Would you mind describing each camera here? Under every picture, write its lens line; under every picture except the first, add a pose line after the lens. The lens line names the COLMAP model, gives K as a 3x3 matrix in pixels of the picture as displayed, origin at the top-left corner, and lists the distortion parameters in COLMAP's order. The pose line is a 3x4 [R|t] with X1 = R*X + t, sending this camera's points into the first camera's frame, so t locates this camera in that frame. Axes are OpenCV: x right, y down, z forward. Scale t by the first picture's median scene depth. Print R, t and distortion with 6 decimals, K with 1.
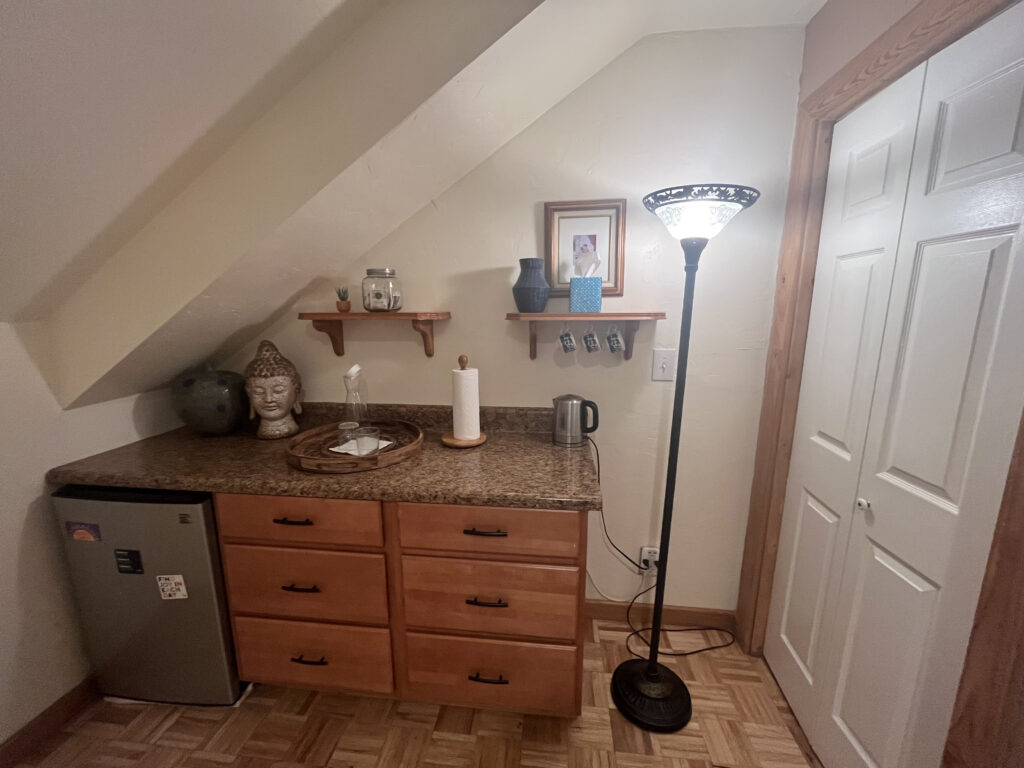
lens RADIAL K [[414.8, 0, 511.7], [0, 414.8, 381.7], [0, 0, 1]] dist [-0.002869, -0.000280]
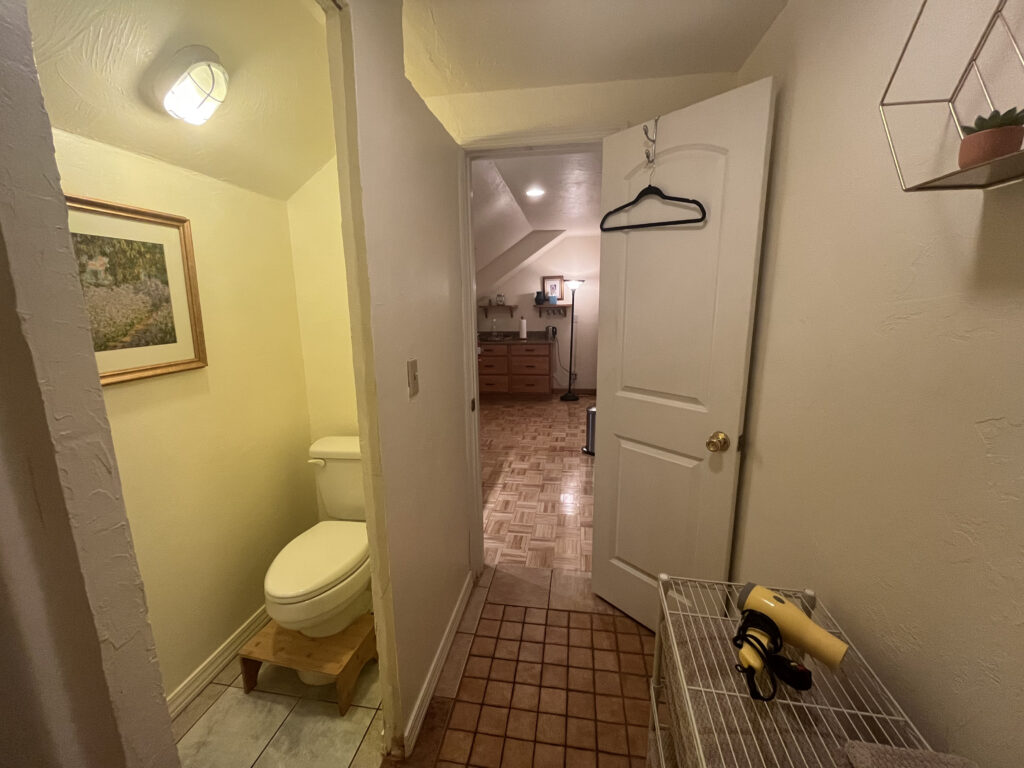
lens RADIAL K [[414.8, 0, 511.7], [0, 414.8, 381.7], [0, 0, 1]] dist [-0.002869, -0.000280]
pose [[0.999249, -0.010580, -0.037280, -0.076762], [0.010606, 0.999944, 0.000501, 0.546509], [0.037273, -0.000896, 0.999305, -2.883387]]
